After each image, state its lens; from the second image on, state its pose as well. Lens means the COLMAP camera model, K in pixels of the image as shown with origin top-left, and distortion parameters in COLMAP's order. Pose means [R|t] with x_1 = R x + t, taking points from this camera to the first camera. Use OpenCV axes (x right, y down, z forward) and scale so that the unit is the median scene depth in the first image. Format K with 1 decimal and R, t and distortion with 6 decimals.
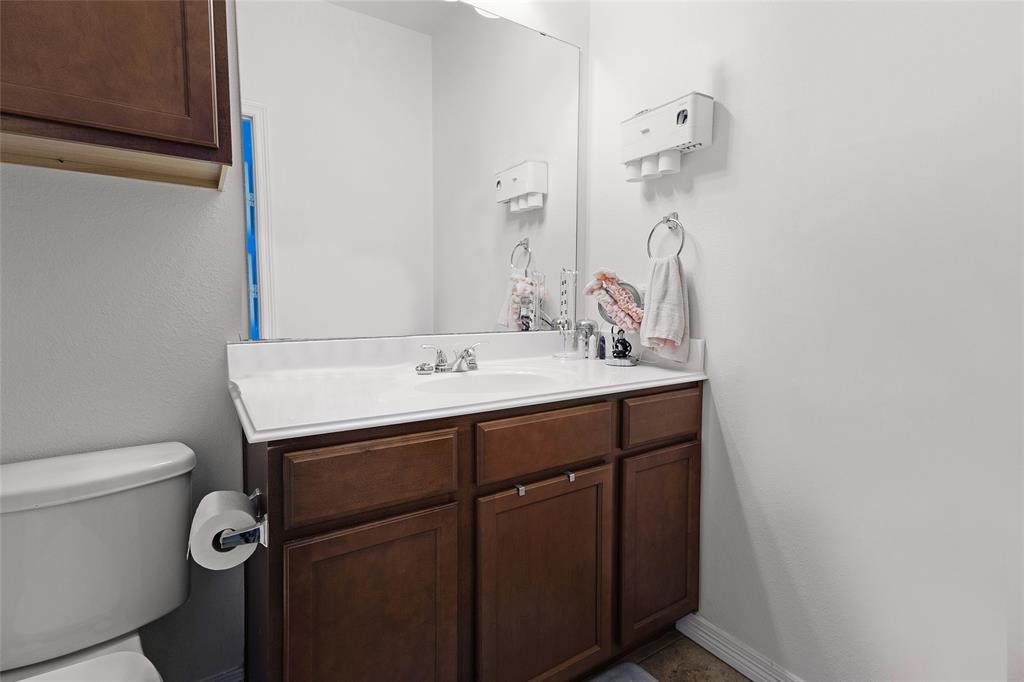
lens RADIAL K [[474.0, 0, 512.0], [0, 474.0, 341.0], [0, 0, 1]] dist [-0.000481, 0.000088]
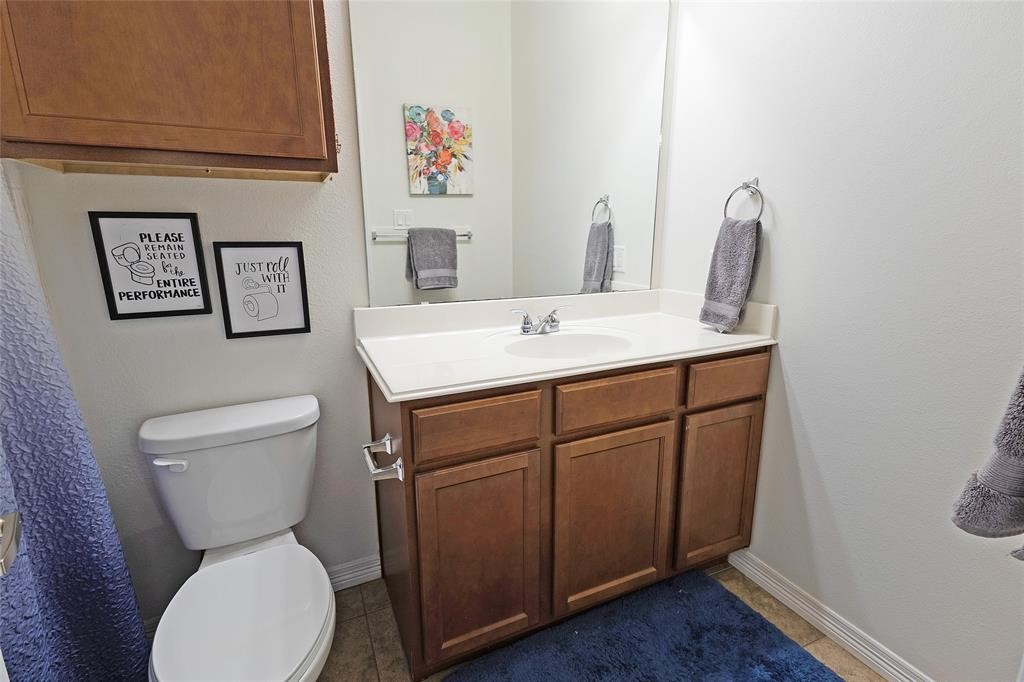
lens RADIAL K [[474.0, 0, 512.0], [0, 474.0, 341.0], [0, 0, 1]] dist [-0.000481, 0.000088]
pose [[0.985951, 0.023874, -0.165320, 0.009522], [0.000361, 0.989427, 0.145034, -0.091370], [0.167034, -0.143056, 0.975518, -0.142047]]
